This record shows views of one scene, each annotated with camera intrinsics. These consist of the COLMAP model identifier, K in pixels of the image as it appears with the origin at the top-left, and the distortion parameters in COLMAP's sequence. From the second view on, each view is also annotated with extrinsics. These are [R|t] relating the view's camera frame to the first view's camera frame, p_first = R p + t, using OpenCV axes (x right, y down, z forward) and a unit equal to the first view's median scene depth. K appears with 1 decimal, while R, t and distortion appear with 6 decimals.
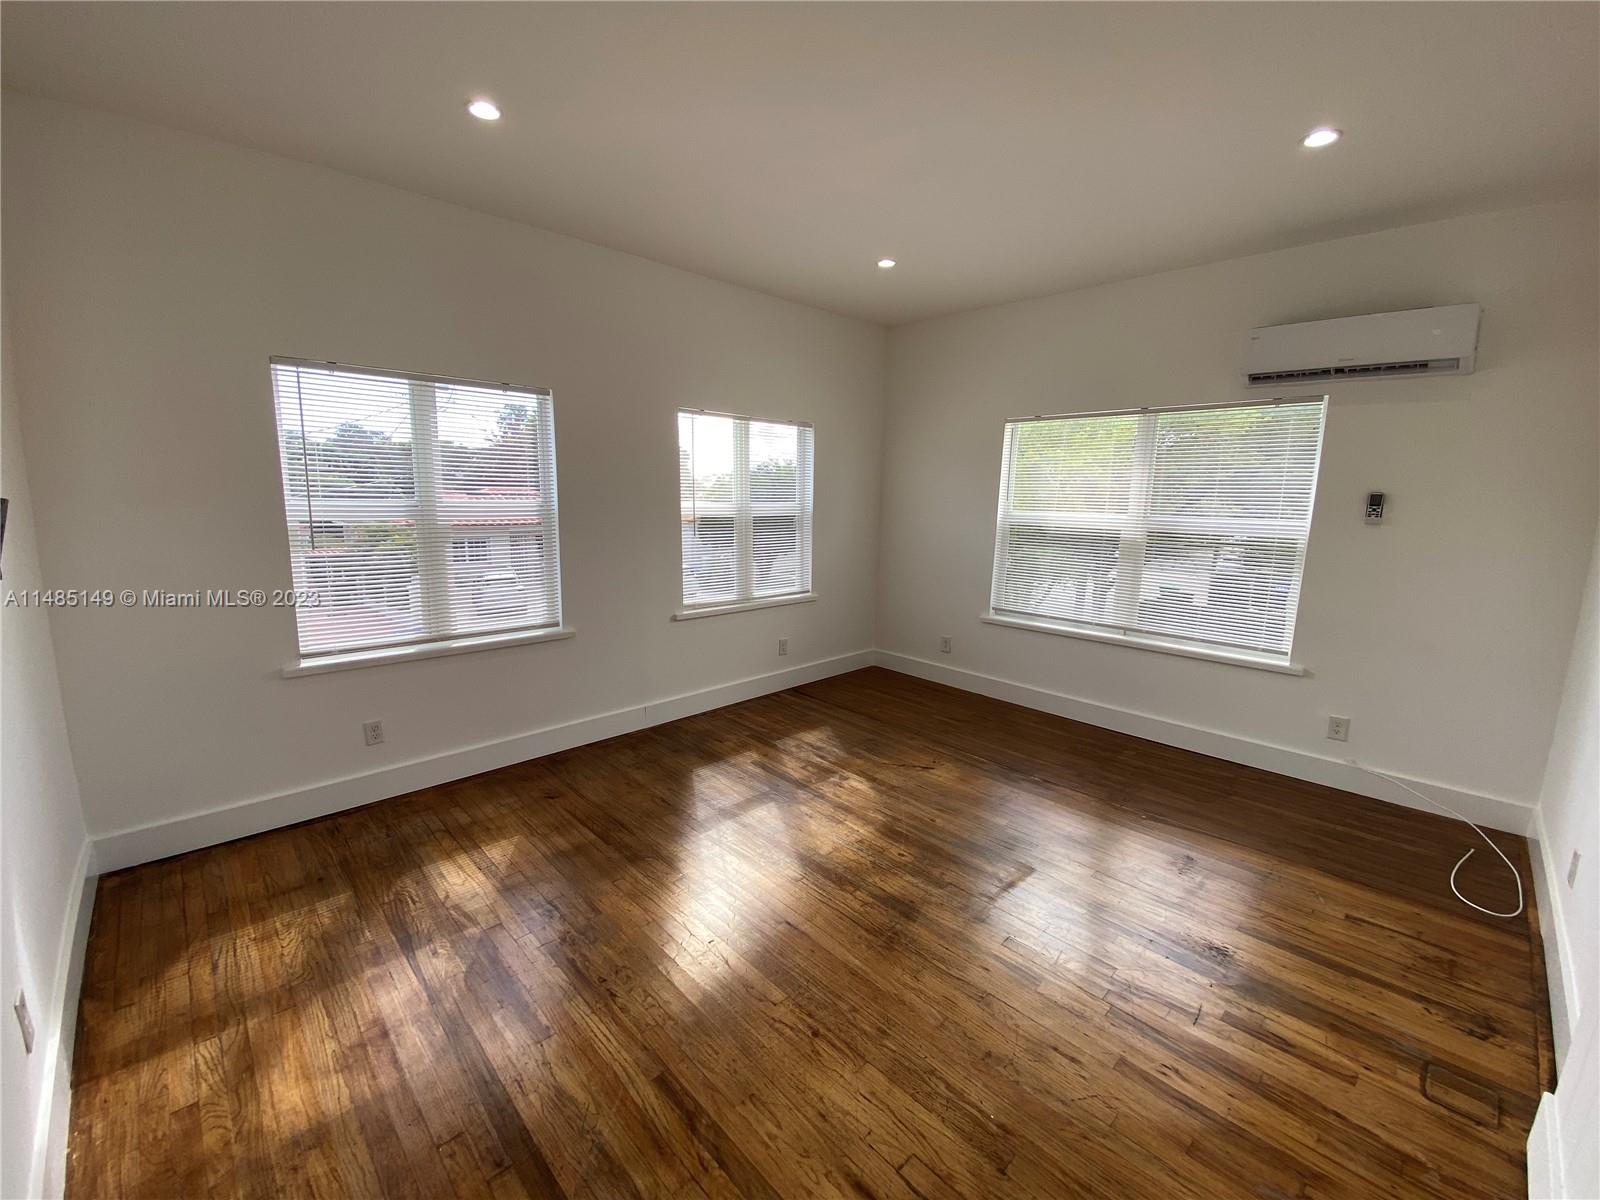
lens RADIAL K [[655.2, 0, 795.4], [0, 655.2, 598.1], [0, 0, 1]] dist [0.027349, -0.023740]
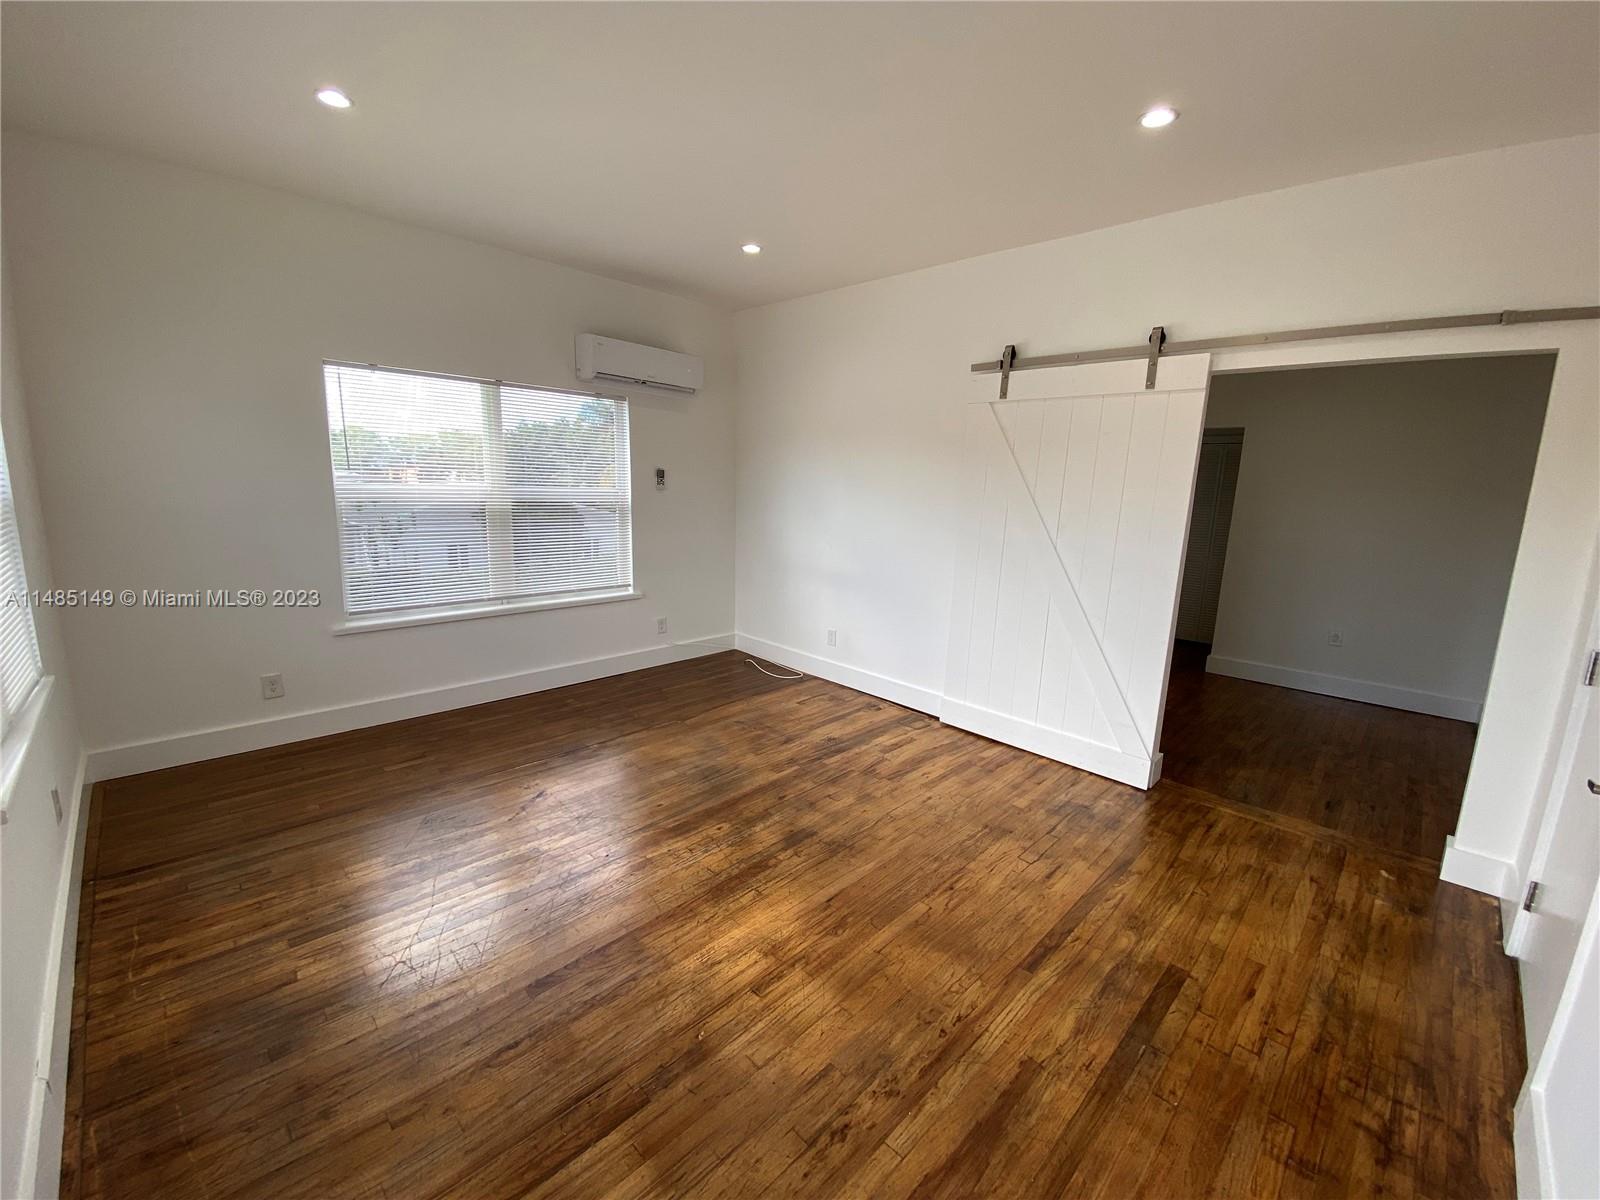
lens RADIAL K [[655.2, 0, 795.4], [0, 655.2, 598.1], [0, 0, 1]] dist [0.027349, -0.023740]
pose [[-0.031431, -0.203283, 0.978615, -0.772655], [0.128920, 0.970096, 0.205654, -0.158218], [-0.991157, 0.132627, -0.004284, 0.825176]]
